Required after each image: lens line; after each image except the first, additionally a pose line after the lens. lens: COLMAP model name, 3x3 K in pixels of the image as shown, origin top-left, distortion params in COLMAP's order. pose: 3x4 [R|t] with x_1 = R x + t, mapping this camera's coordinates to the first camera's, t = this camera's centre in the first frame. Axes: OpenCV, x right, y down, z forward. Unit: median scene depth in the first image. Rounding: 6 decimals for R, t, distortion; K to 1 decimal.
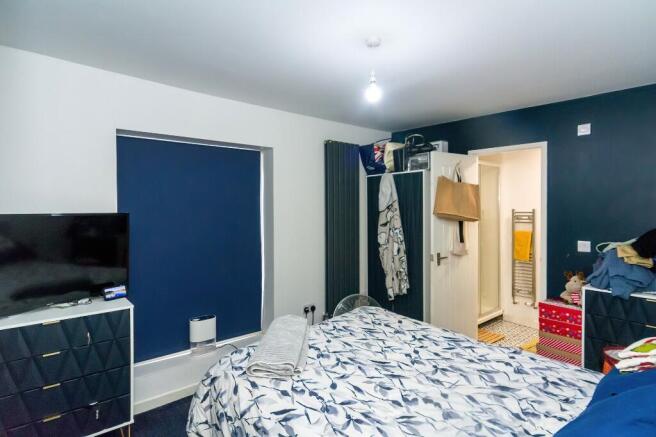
lens RADIAL K [[359.6, 0, 327.6], [0, 359.6, 210.5], [0, 0, 1]] dist [-0.001518, -0.000239]
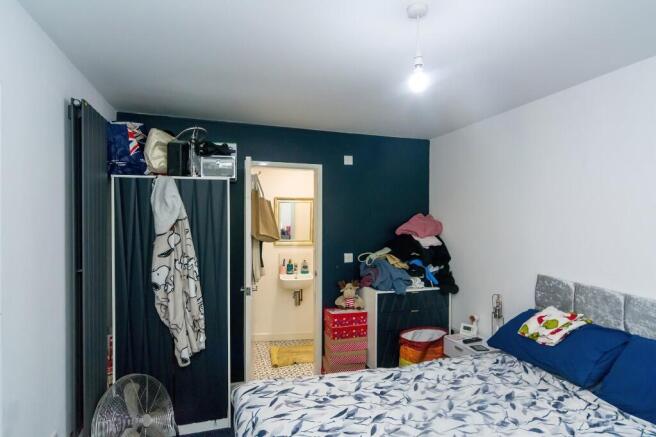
lens RADIAL K [[359.2, 0, 328.0], [0, 359.2, 218.5], [0, 0, 1]] dist [-0.002927, -0.000476]
pose [[0.397423, -0.002660, 0.917632, -0.405483], [0.003143, 0.999994, 0.001538, -0.032826], [-0.917630, 0.002272, 0.397429, 0.582383]]
